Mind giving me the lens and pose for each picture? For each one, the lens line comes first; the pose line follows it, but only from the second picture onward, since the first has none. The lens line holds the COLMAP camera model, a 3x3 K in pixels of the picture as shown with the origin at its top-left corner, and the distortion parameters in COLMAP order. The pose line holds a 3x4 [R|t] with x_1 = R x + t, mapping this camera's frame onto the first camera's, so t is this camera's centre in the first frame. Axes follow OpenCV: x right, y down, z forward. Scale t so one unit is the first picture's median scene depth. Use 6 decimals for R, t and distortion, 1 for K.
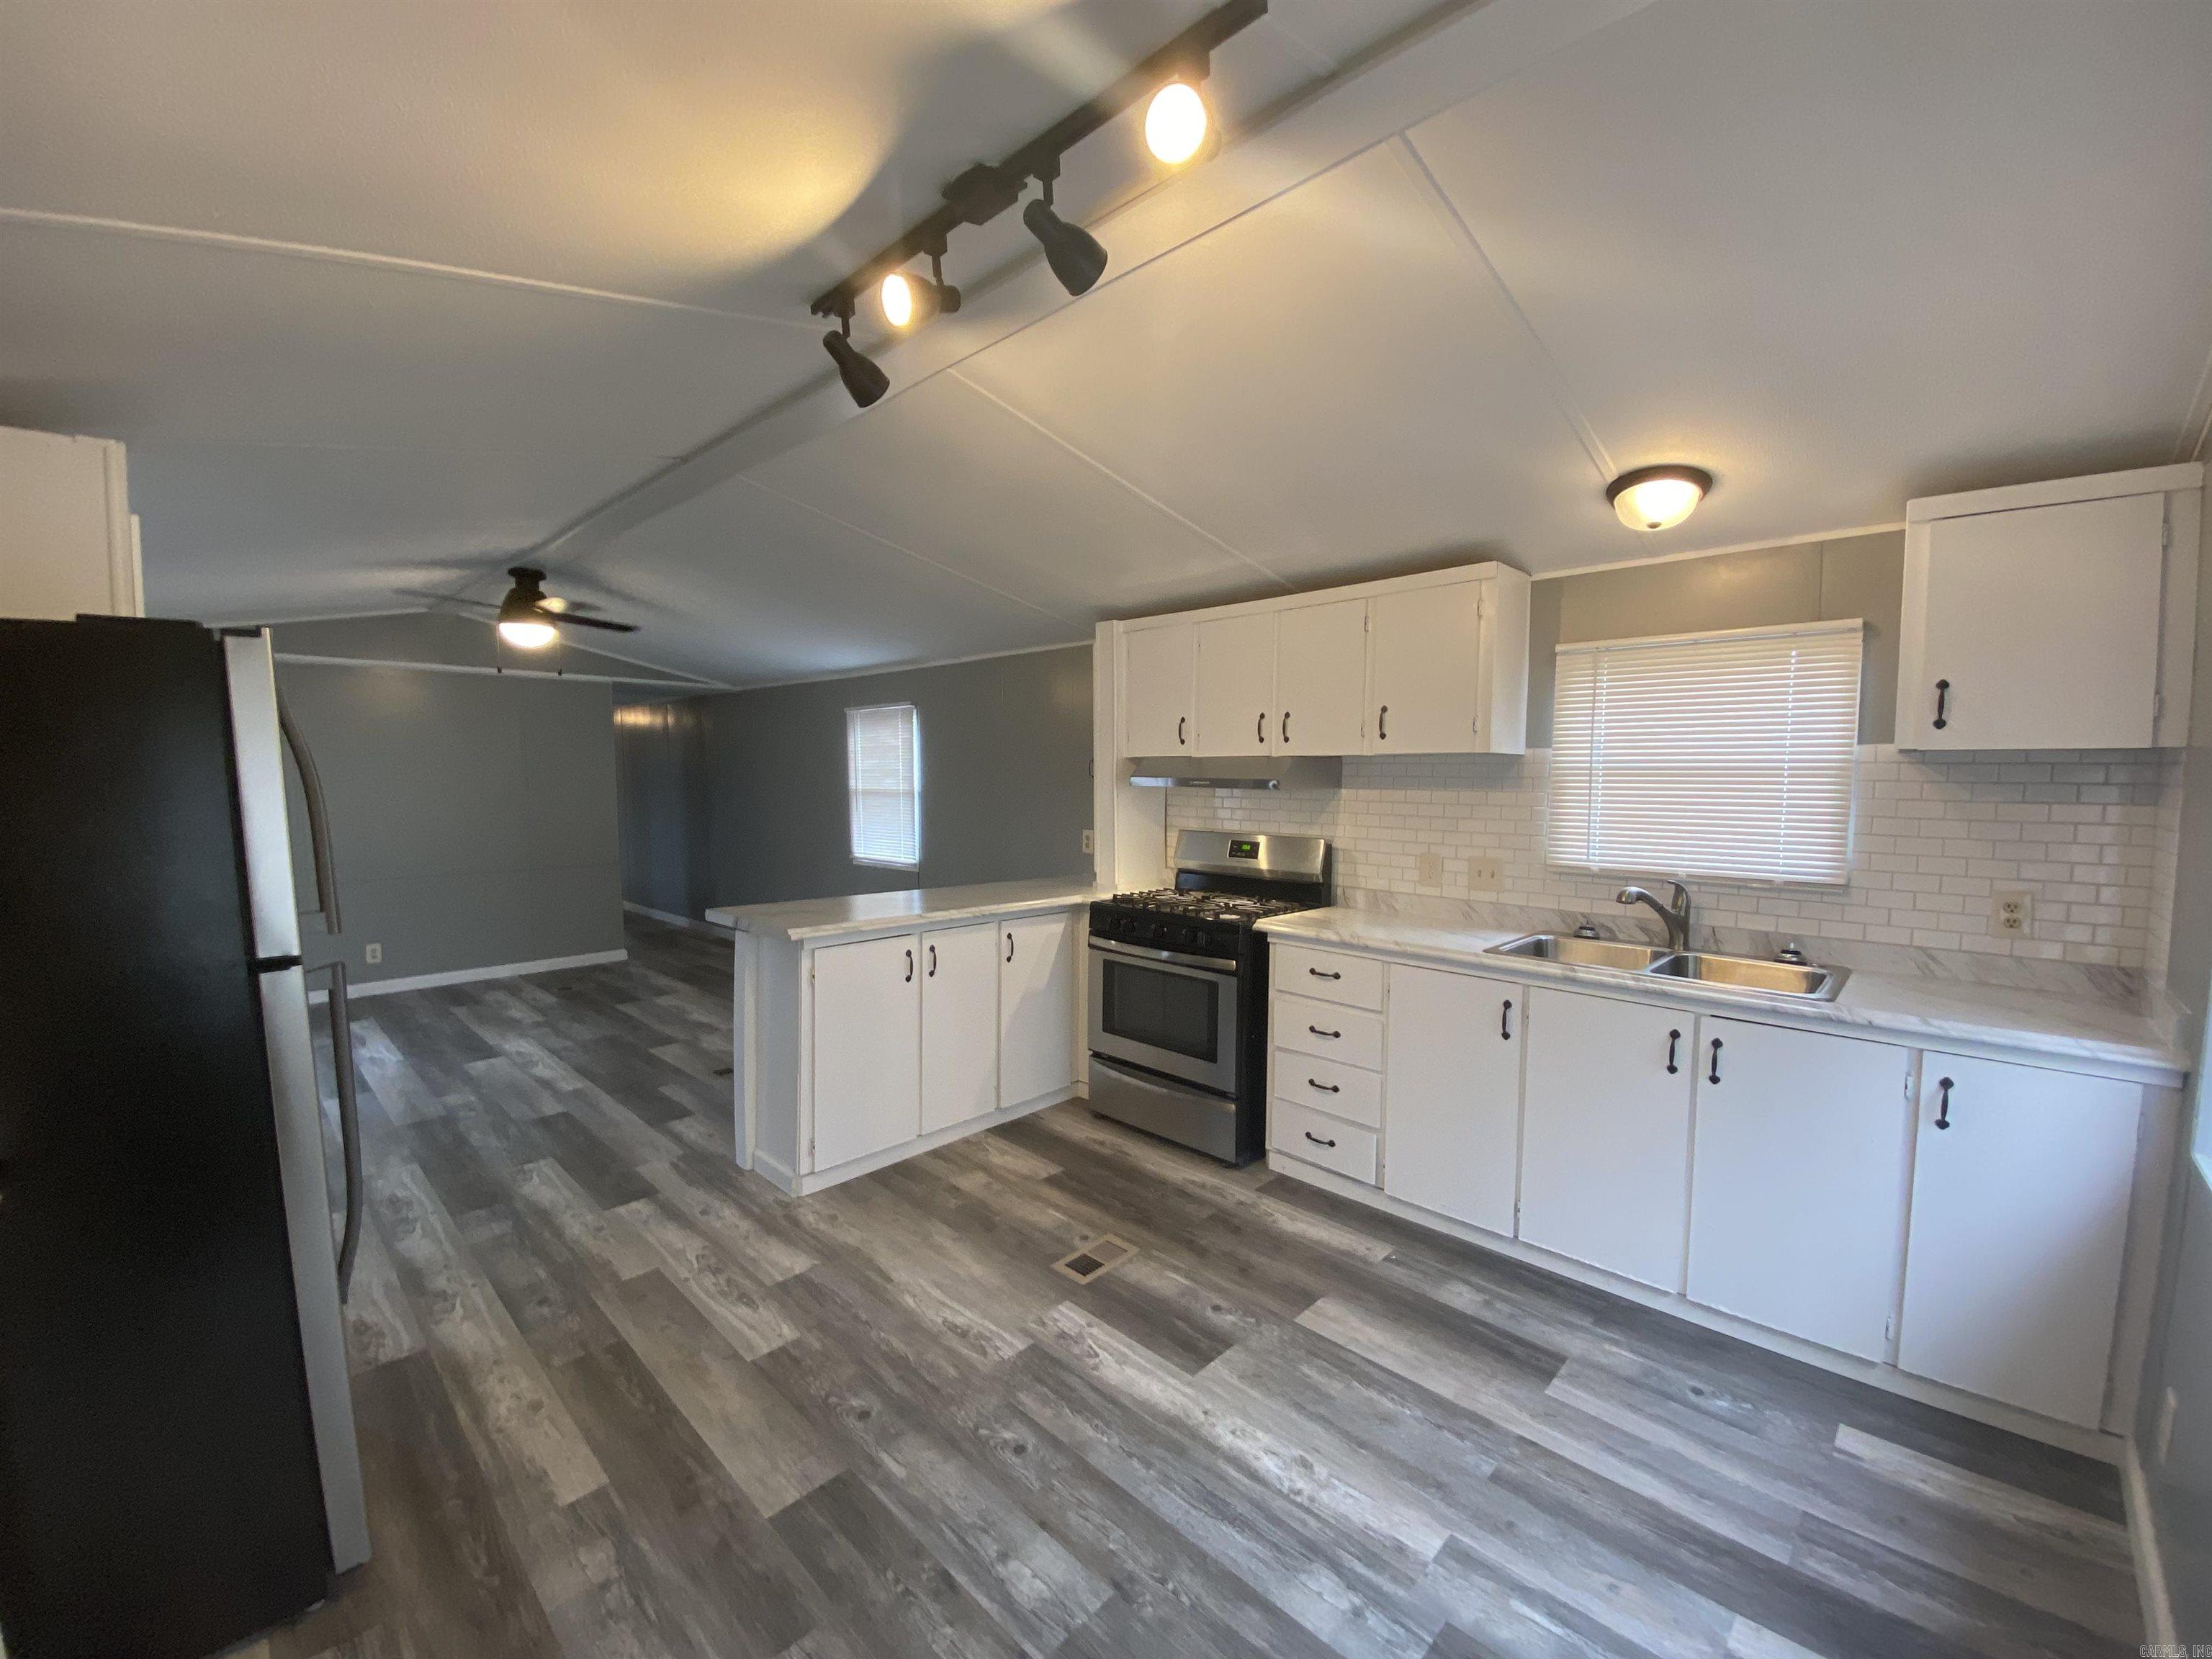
lens RADIAL K [[897.8, 0, 1106.0], [0, 897.8, 829.5], [0, 0, 1]] dist [0.000254, -0.000266]
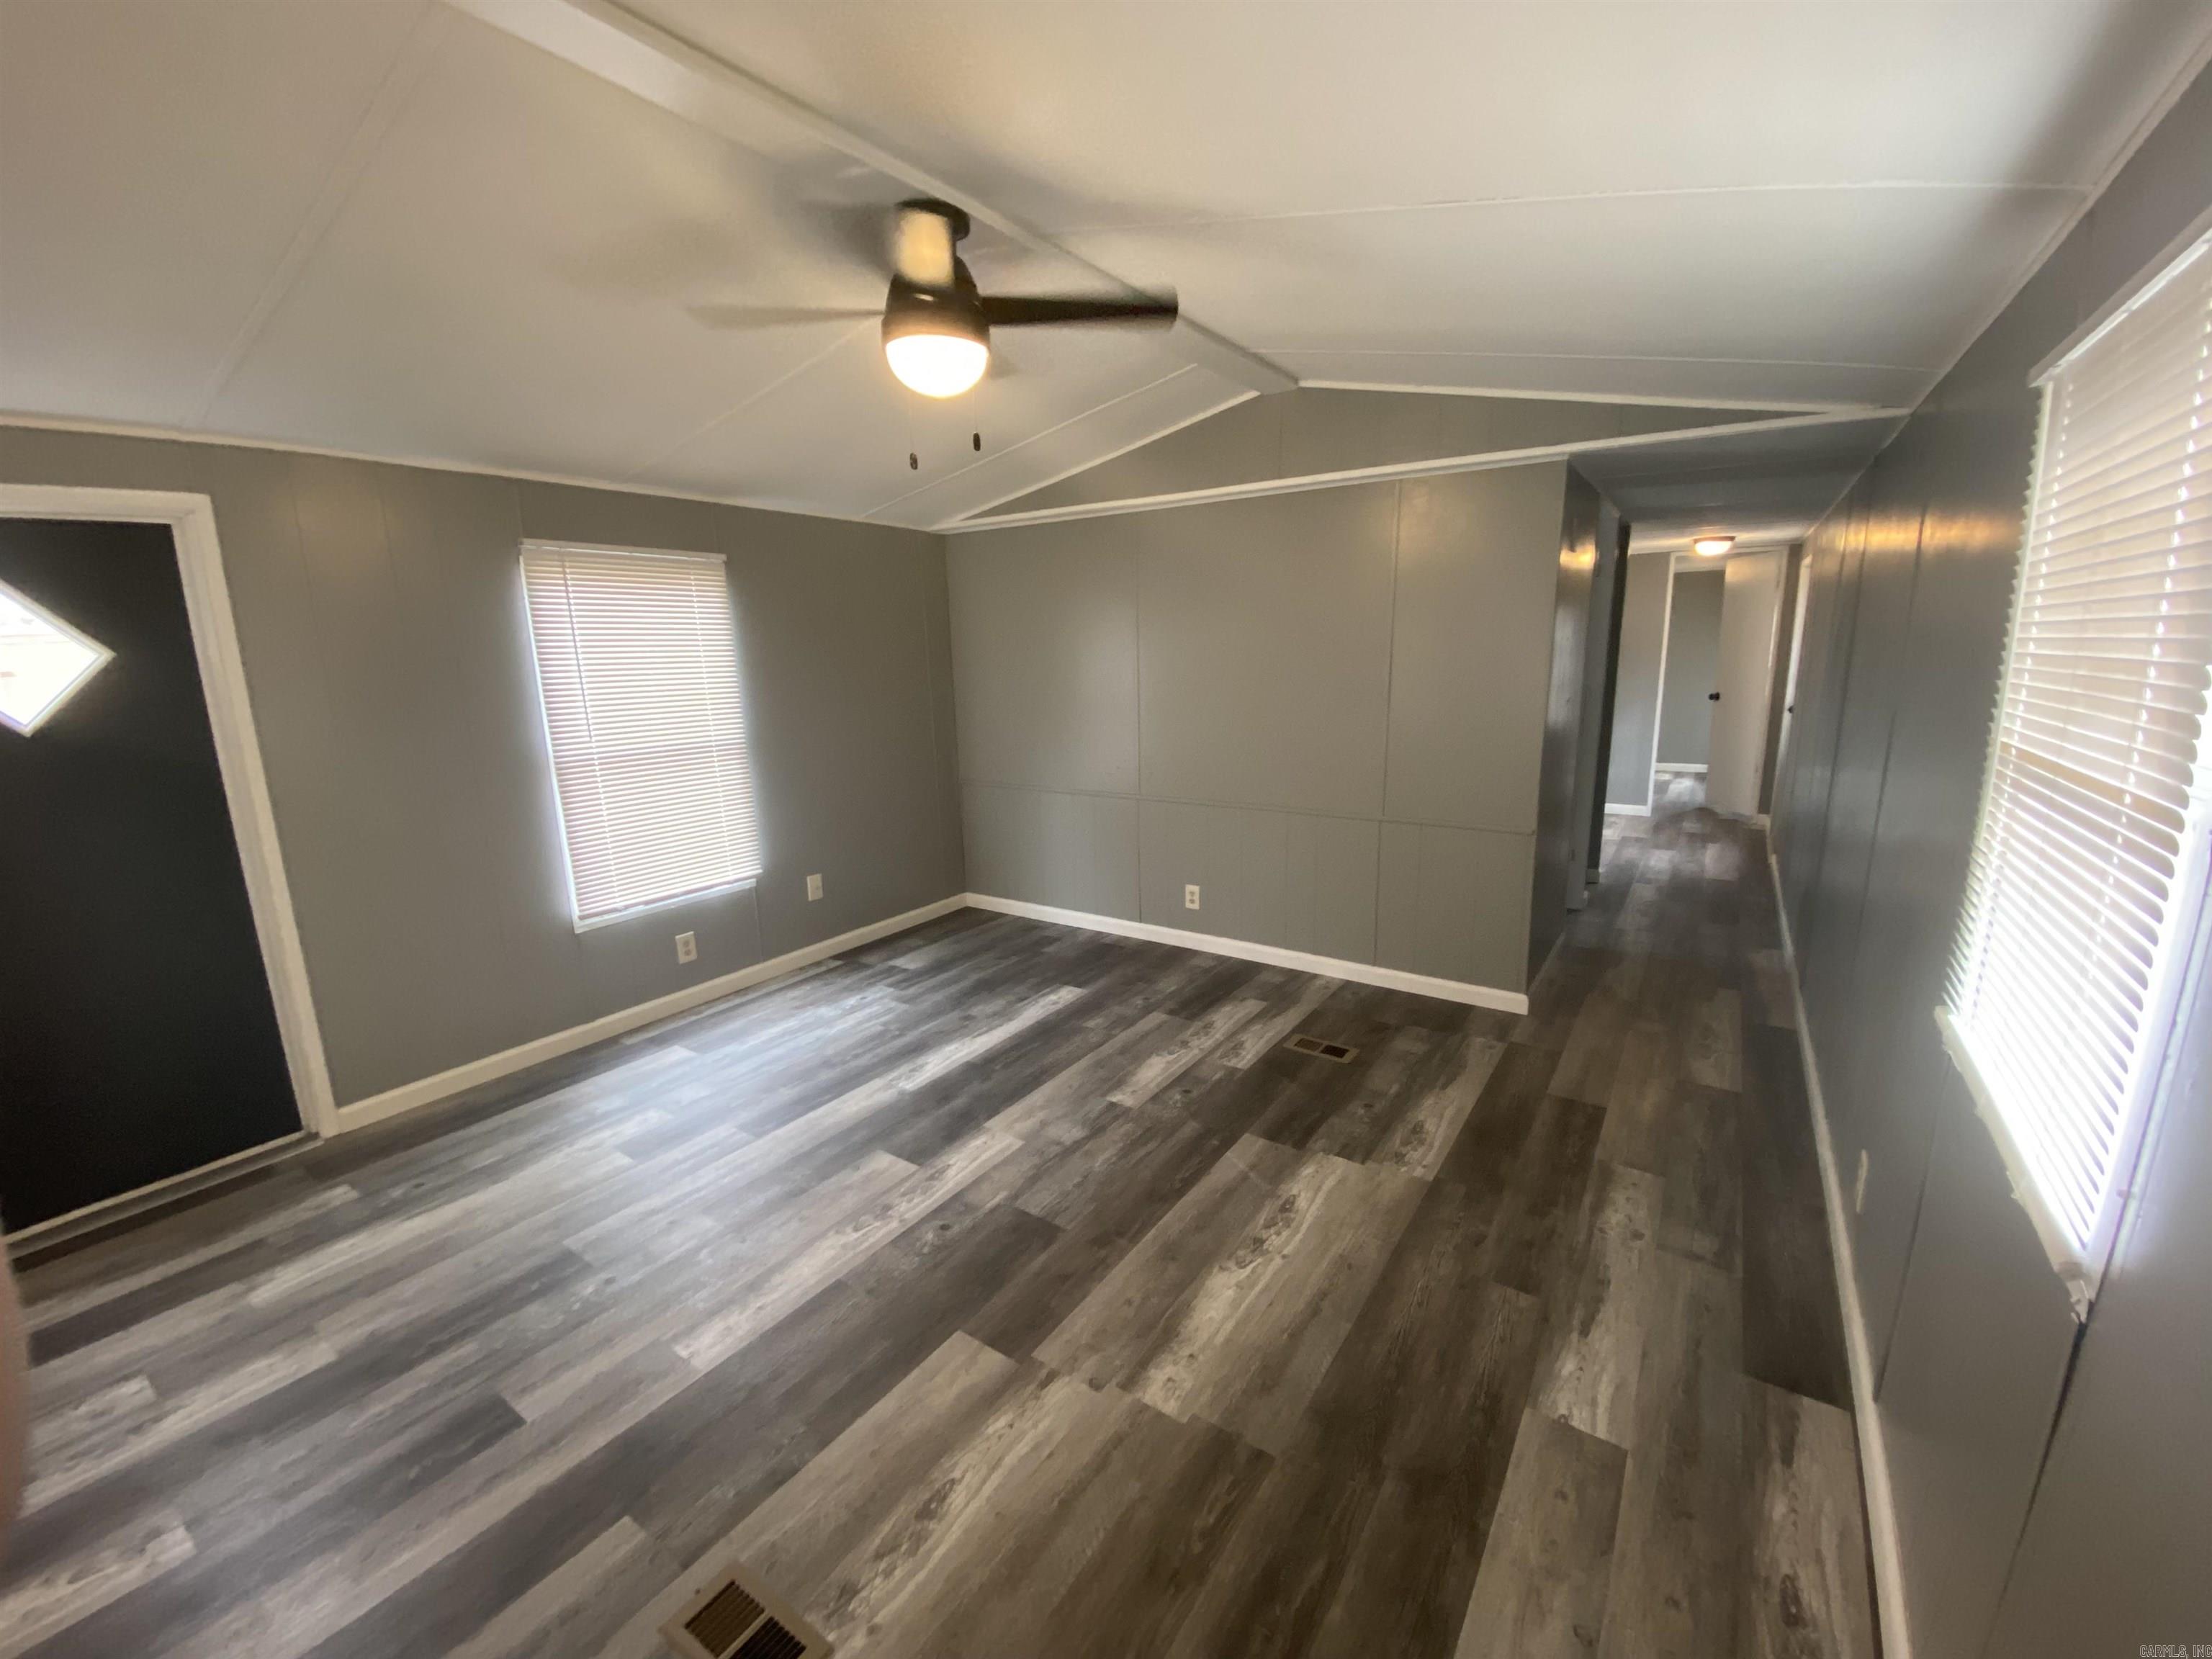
lens RADIAL K [[897.8, 0, 1106.0], [0, 897.8, 829.5], [0, 0, 1]] dist [0.000254, -0.000266]
pose [[0.165810, 0.196387, -0.966405, -0.285663], [-0.041599, 0.980491, 0.192112, -0.162612], [0.985280, 0.008348, 0.170745, 2.149749]]
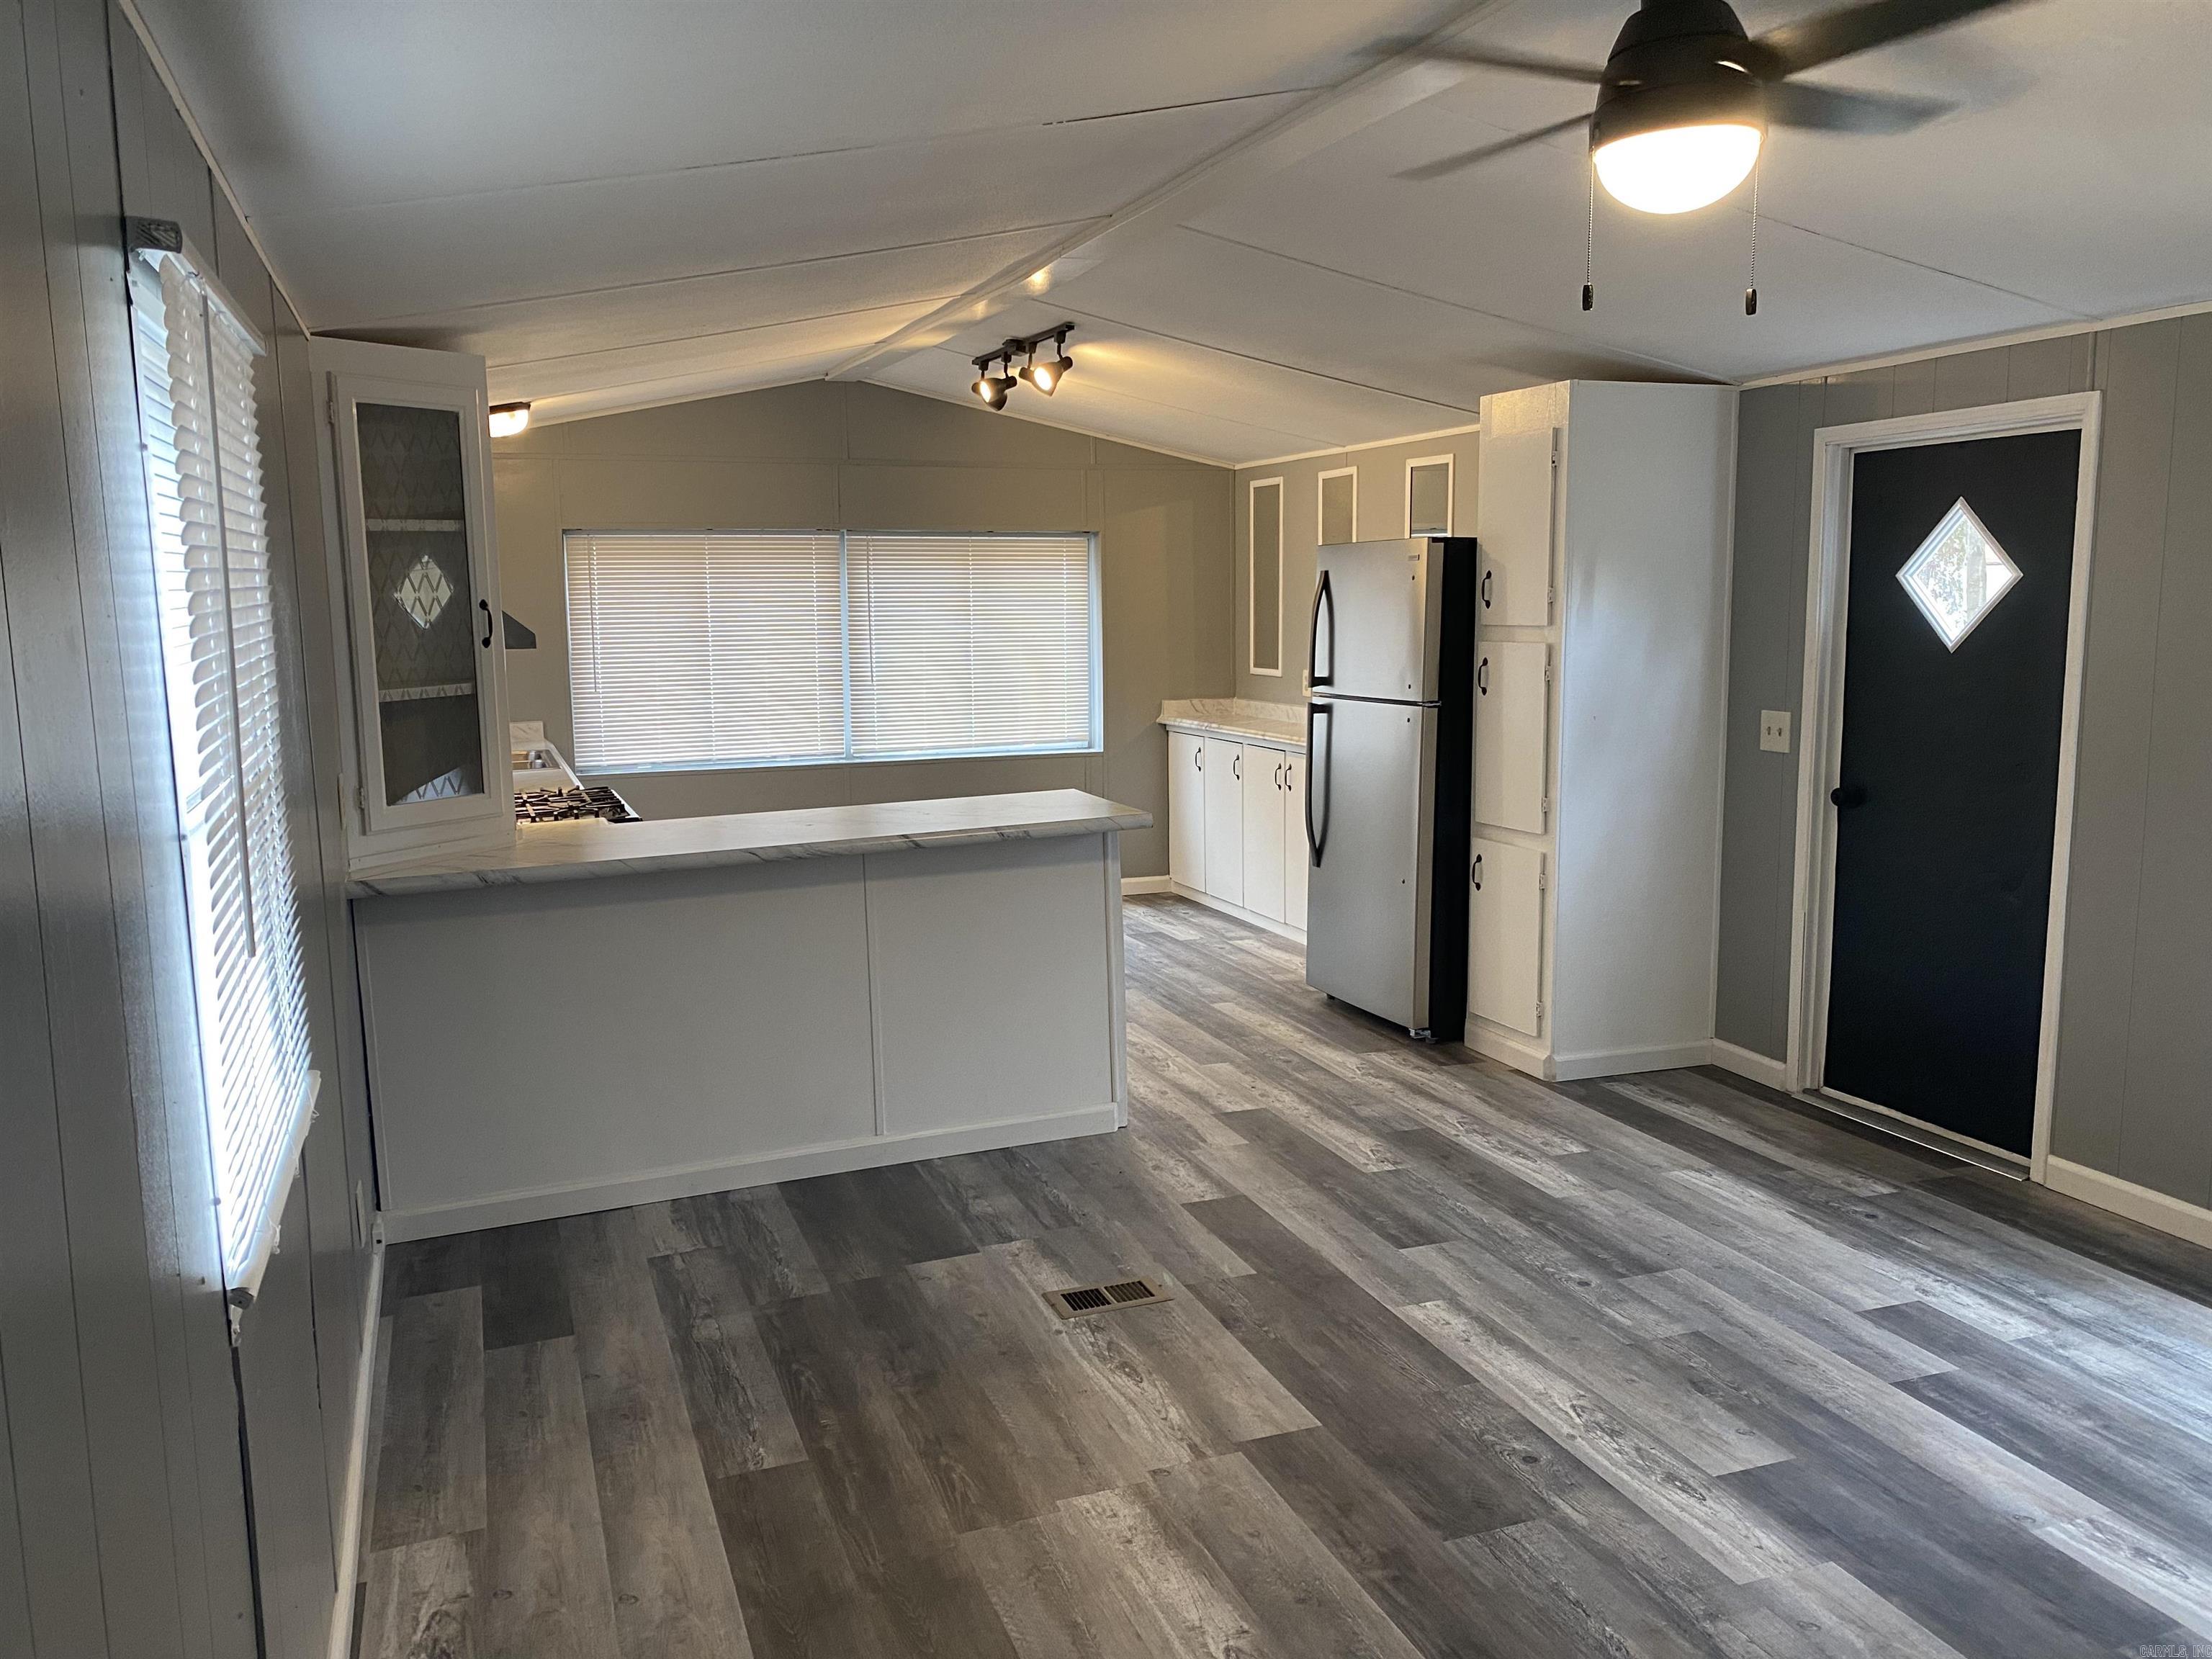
lens RADIAL K [[1733.6, 0, 1106.0], [0, 1733.6, 829.5], [0, 0, 1]] dist [0.099477, 0.002265]
pose [[-0.902683, -0.050061, 0.427383, -1.555423], [0.040990, 0.978689, 0.201215, -0.277826], [-0.428349, 0.199152, -0.881394, 3.462535]]
